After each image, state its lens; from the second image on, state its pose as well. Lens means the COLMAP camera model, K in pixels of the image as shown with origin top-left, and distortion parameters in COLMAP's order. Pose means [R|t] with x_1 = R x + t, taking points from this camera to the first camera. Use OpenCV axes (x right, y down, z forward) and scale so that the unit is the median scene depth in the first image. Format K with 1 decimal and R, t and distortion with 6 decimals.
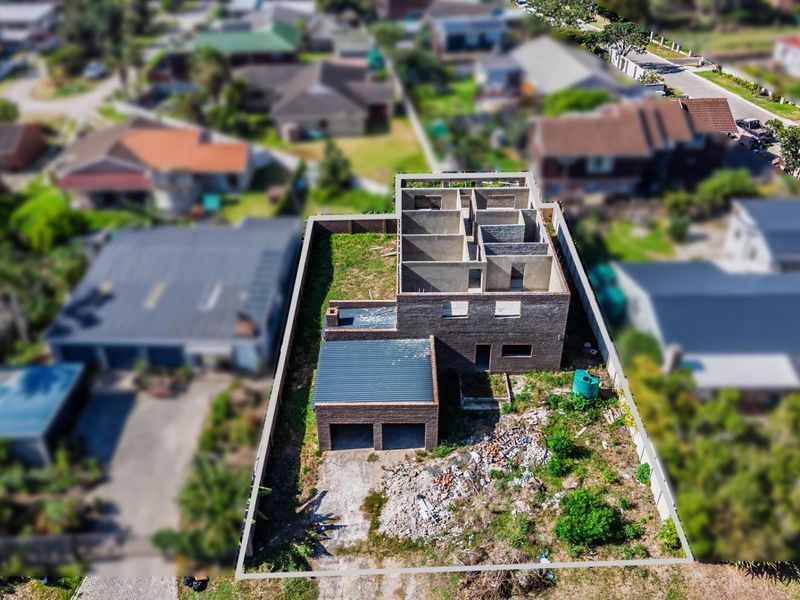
lens RADIAL K [[710.0, 0, 400.0], [0, 710.0, 300.0], [0, 0, 1]] dist [0.111933, -0.203696]
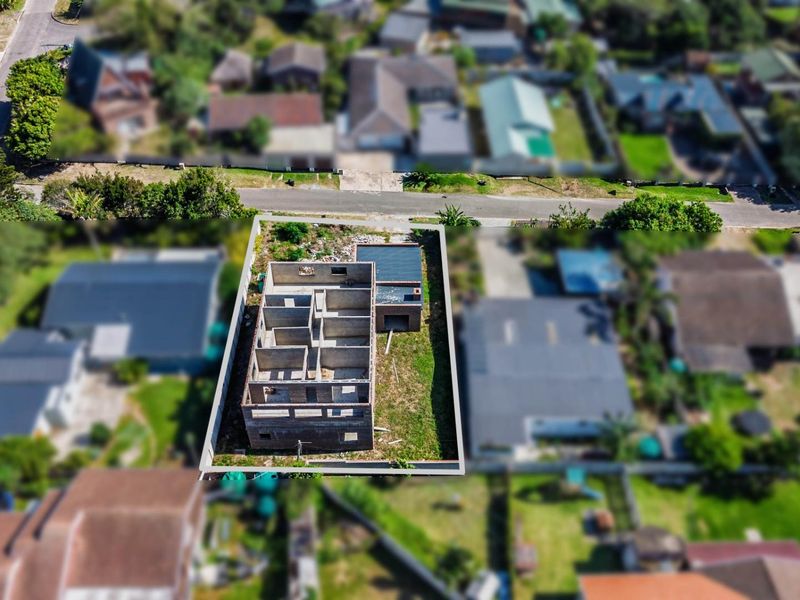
lens RADIAL K [[710.0, 0, 400.0], [0, 710.0, 300.0], [0, 0, 1]] dist [0.111933, -0.203696]
pose [[-0.999910, 0.010377, -0.008500, -0.044477], [-0.006284, 0.197437, 0.980295, -1.493907], [0.011851, 0.980261, -0.197354, 1.328481]]
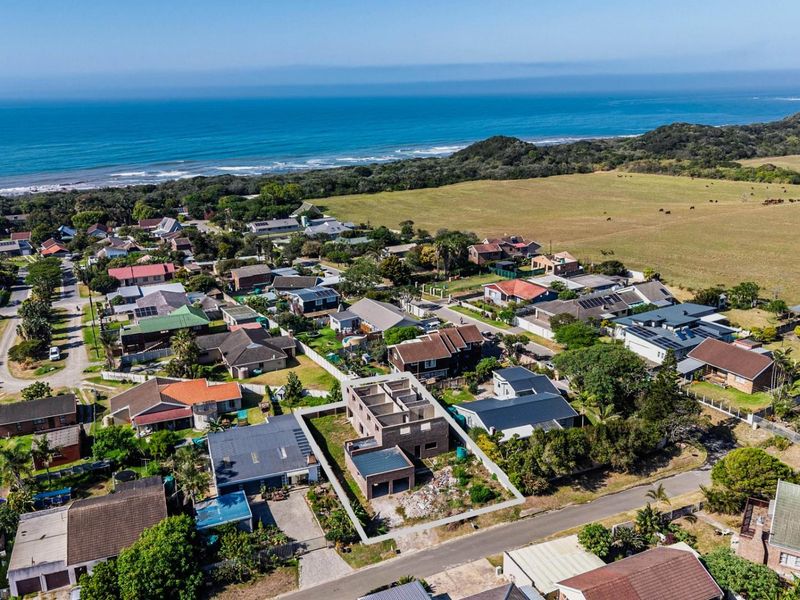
lens RADIAL K [[710.0, 0, 400.0], [0, 710.0, 300.0], [0, 0, 1]] dist [0.111933, -0.203696]
pose [[0.930587, -0.111466, 0.348687, -0.680136], [0.209111, 0.943676, -0.256414, 0.196383], [-0.300466, 0.311530, 0.901482, -1.197401]]
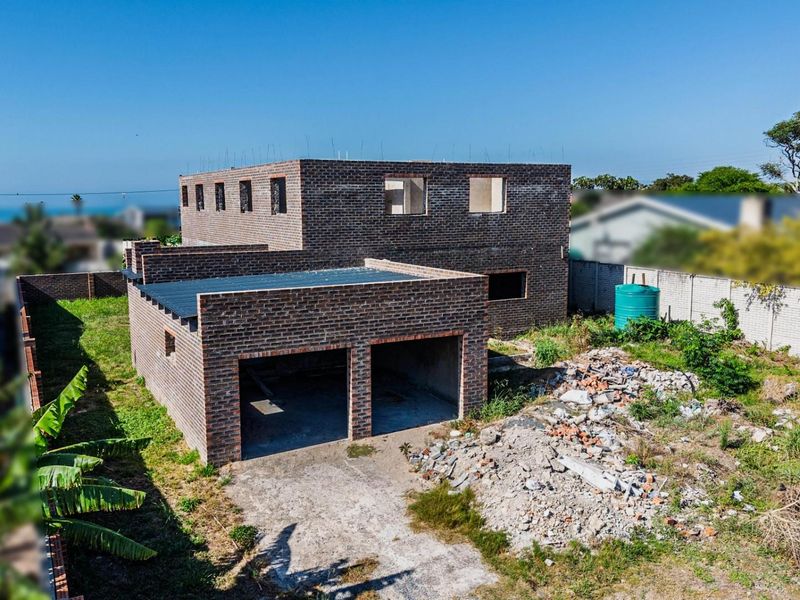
lens RADIAL K [[710.0, 0, 400.0], [0, 710.0, 300.0], [0, 0, 1]] dist [0.111933, -0.203696]
pose [[0.879145, -0.061865, 0.472522, -0.173091], [0.263969, 0.888747, -0.374765, 0.267302], [-0.396768, 0.454204, 0.797668, 0.587716]]
